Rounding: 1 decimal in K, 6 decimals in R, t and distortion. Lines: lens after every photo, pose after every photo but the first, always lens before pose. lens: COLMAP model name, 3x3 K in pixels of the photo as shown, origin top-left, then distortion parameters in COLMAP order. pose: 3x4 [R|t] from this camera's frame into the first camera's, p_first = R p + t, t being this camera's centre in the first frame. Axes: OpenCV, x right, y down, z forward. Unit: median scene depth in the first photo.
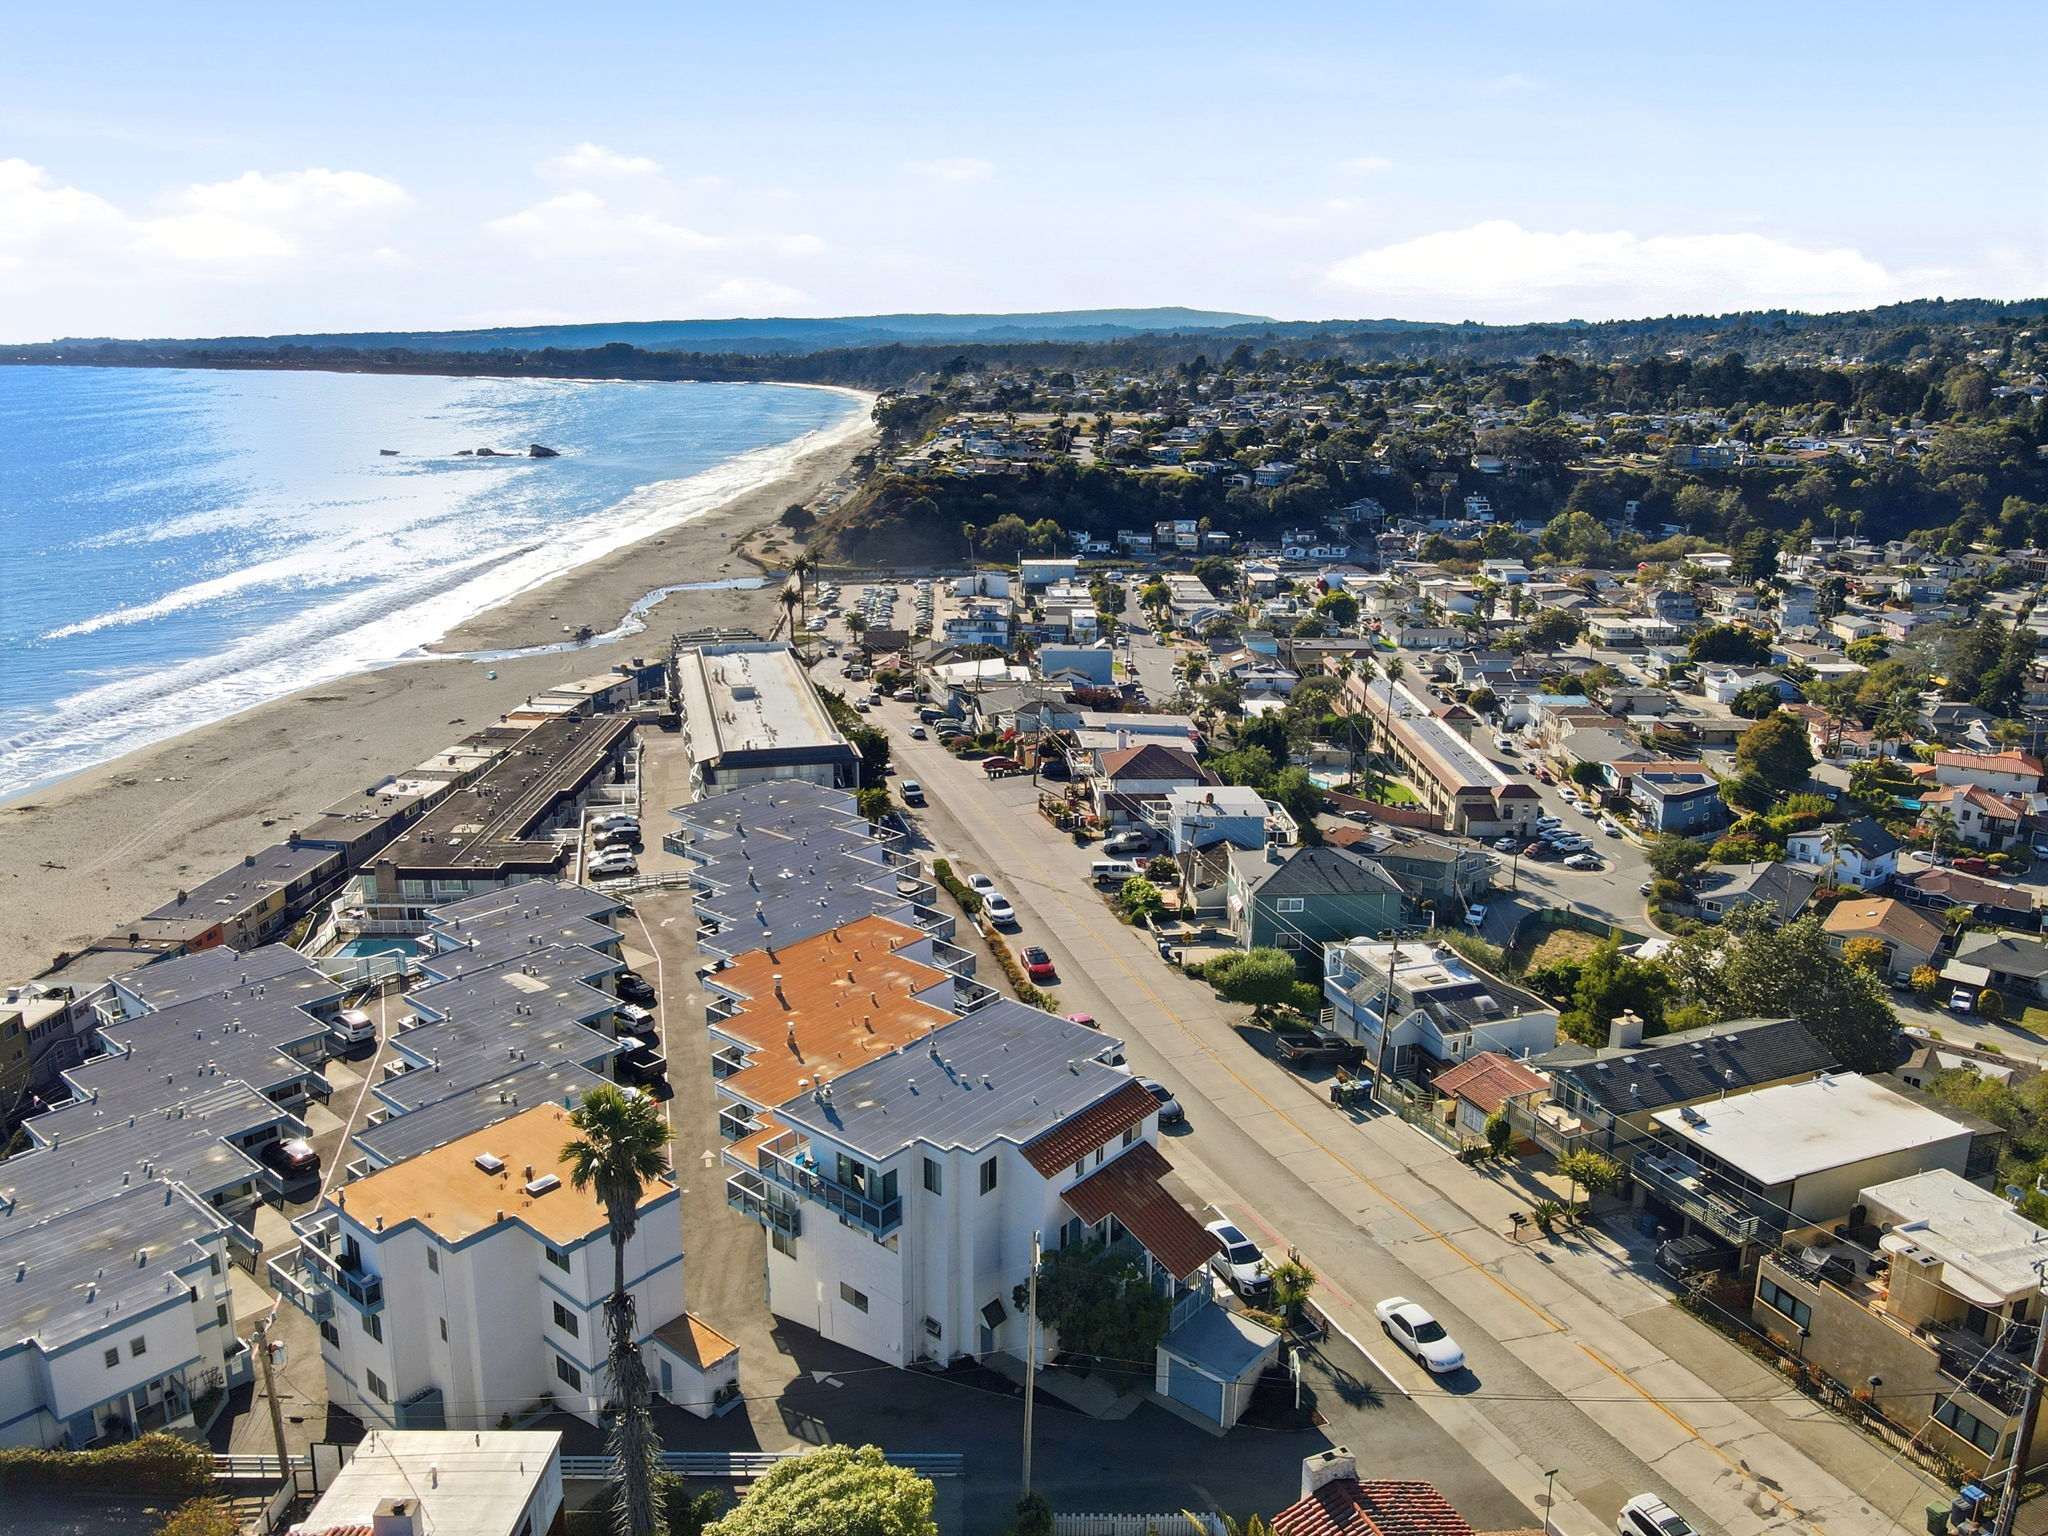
lens RADIAL K [[1484.0, 0, 1016.3], [0, 1484.0, 776.2], [0, 0, 1]] dist [0.011517, 0.016568]
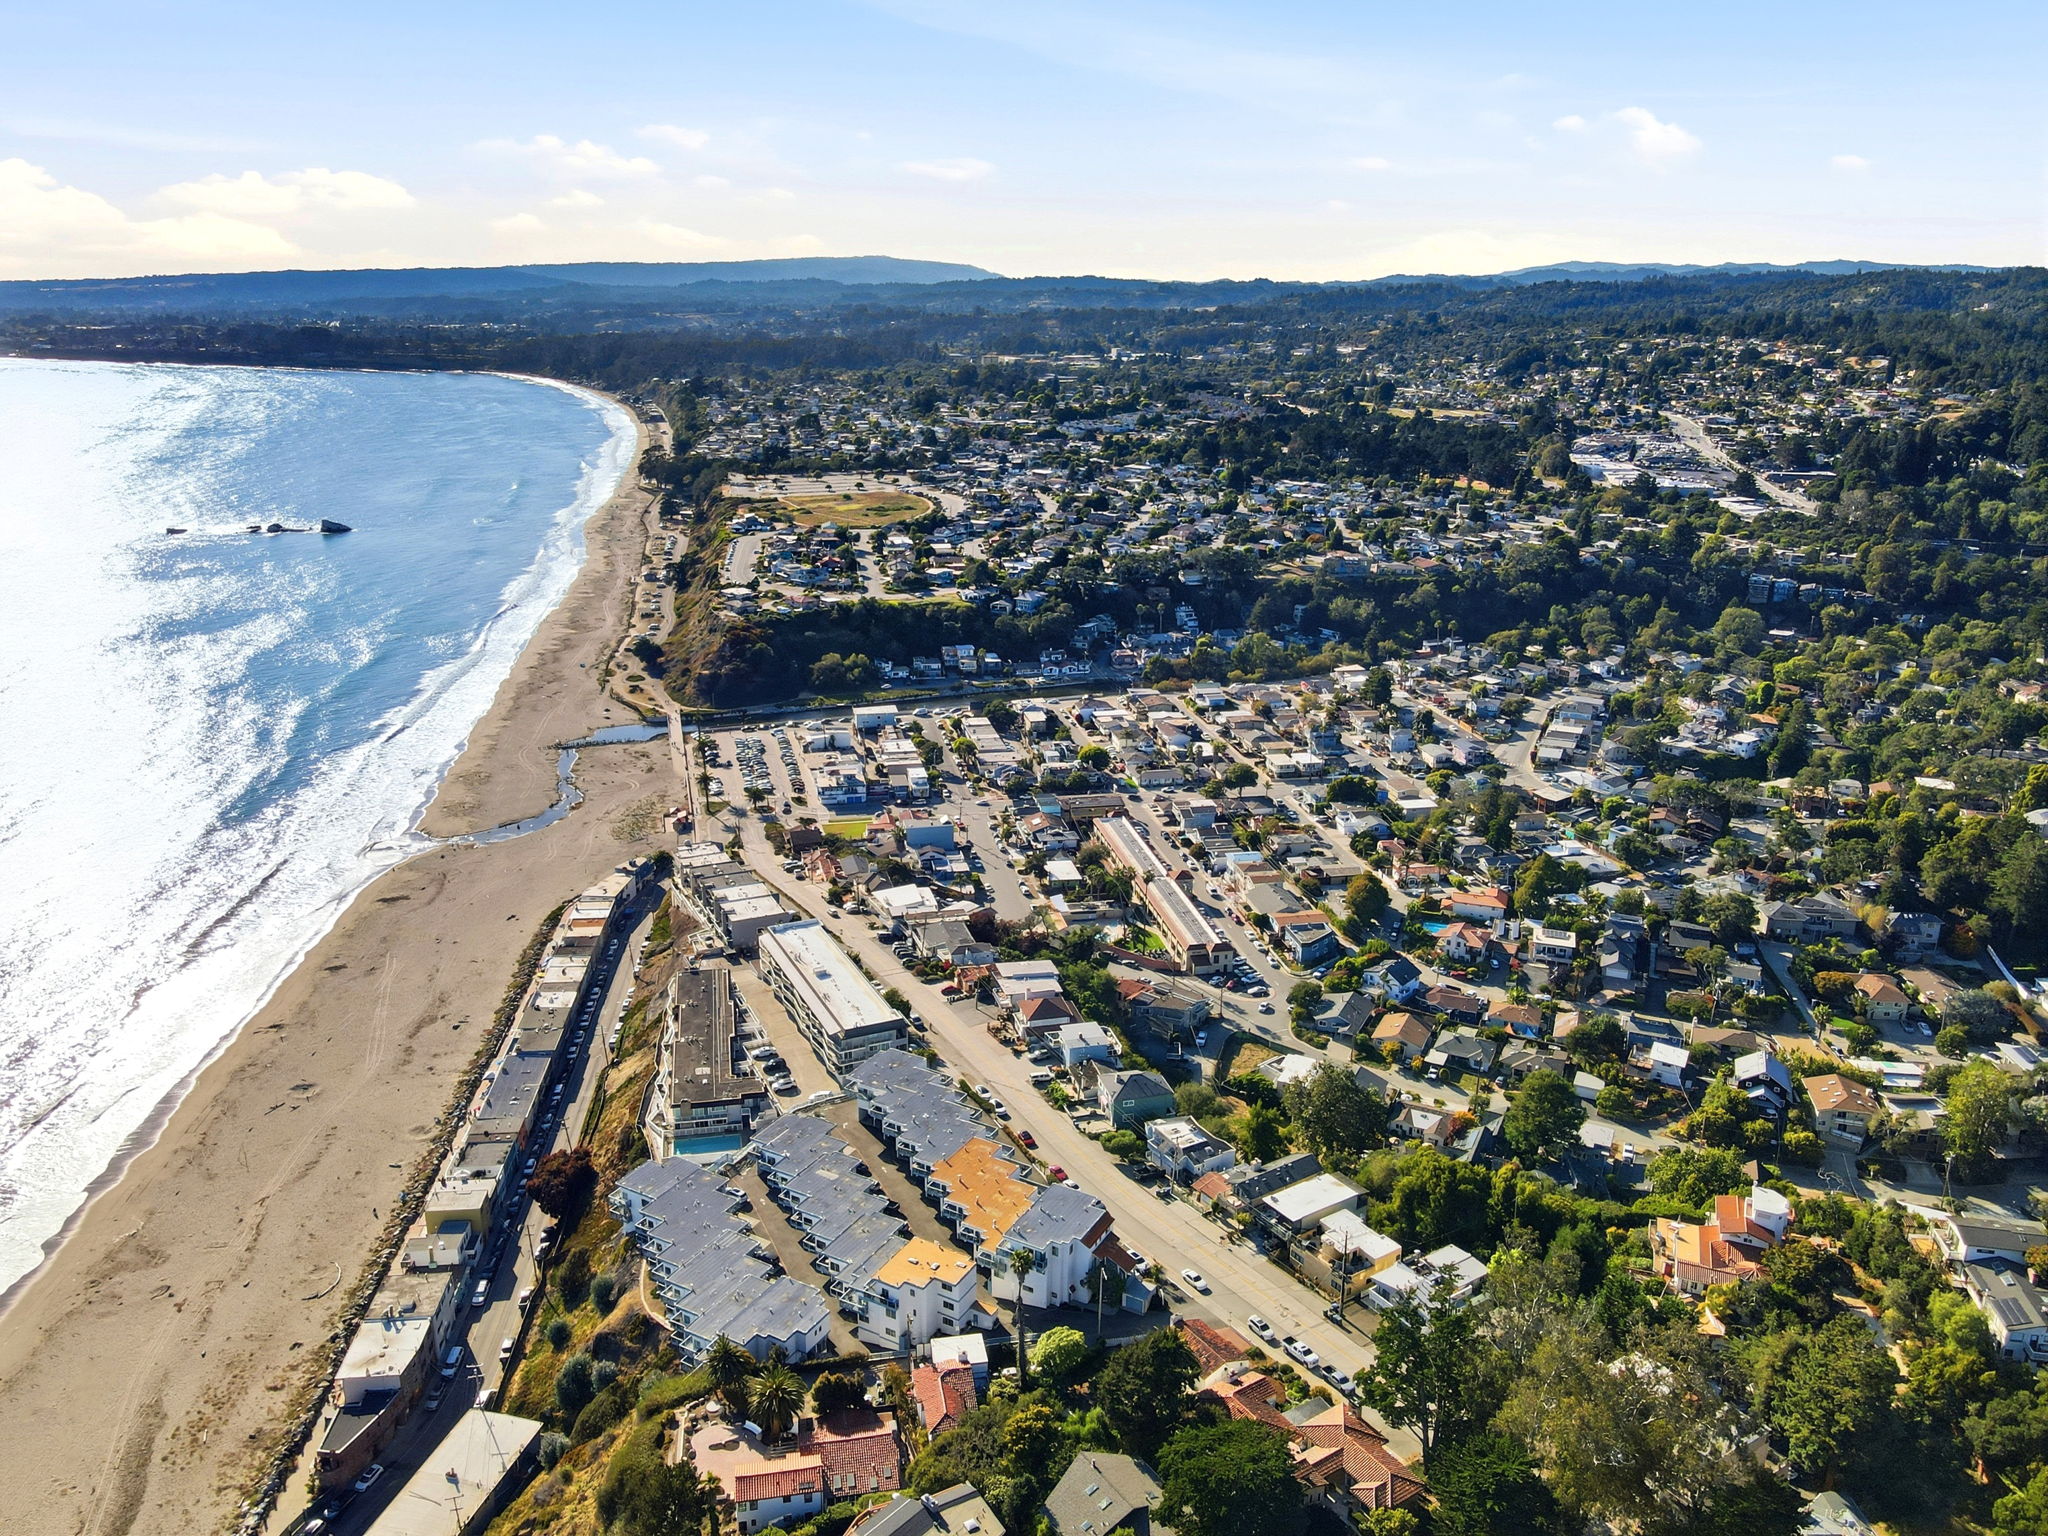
lens RADIAL K [[1484.0, 0, 1025.2], [0, 1484.0, 772.5], [0, 0, 1]] dist [0.011517, 0.016568]
pose [[0.980979, -0.053213, 0.186676, -0.215720], [0.047531, 0.998264, 0.034785, -0.291173], [-0.188203, -0.025250, 0.981806, -0.707140]]
